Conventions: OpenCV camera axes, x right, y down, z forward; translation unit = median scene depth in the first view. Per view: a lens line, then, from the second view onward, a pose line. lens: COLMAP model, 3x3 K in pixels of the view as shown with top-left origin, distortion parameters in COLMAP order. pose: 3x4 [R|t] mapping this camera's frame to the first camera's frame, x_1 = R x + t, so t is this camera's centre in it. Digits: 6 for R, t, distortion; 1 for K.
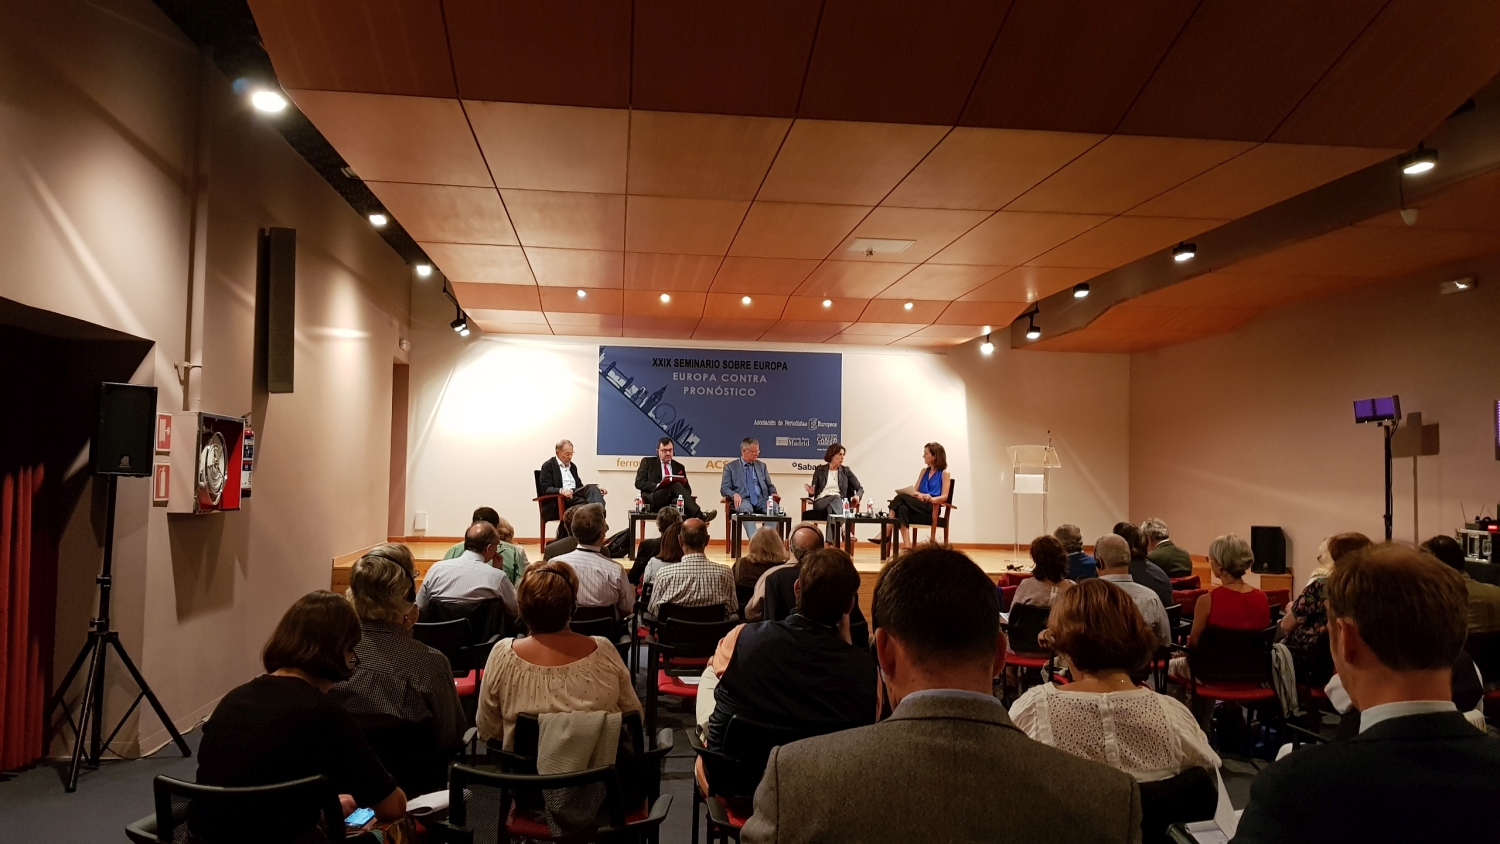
lens RADIAL K [[1192.5, 0, 750.0], [0, 1192.5, 422.0], [0, 0, 1]] dist [0.043658, 0.000951]
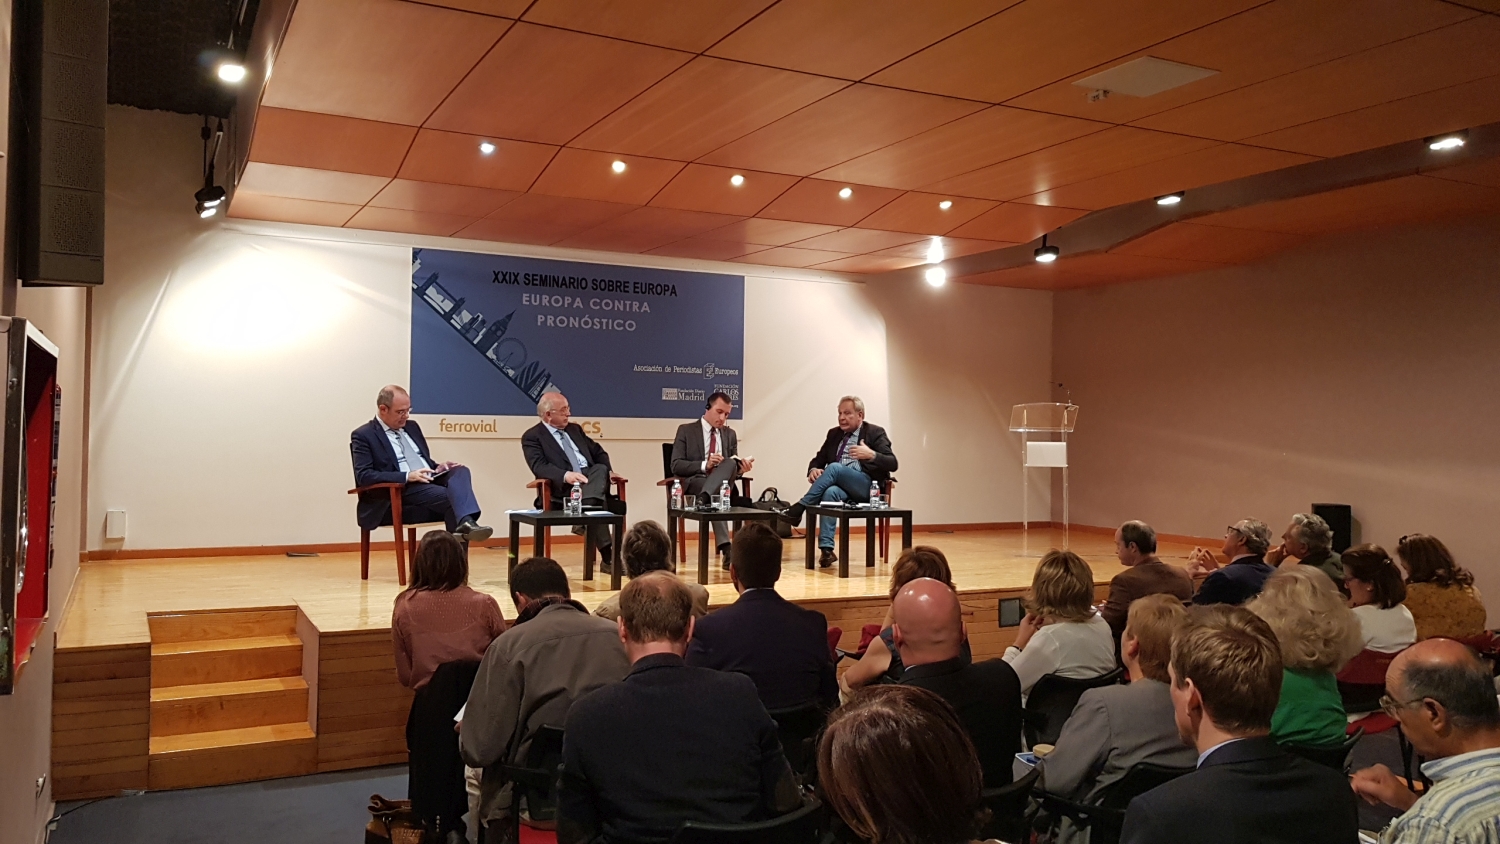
lens RADIAL K [[1192.5, 0, 750.0], [0, 1192.5, 422.0], [0, 0, 1]] dist [0.043658, 0.000951]
pose [[0.934332, -0.003353, 0.356389, -0.187619], [-0.013299, 0.998931, 0.044264, 0.000122], [-0.356157, -0.046096, 0.933289, 0.312493]]
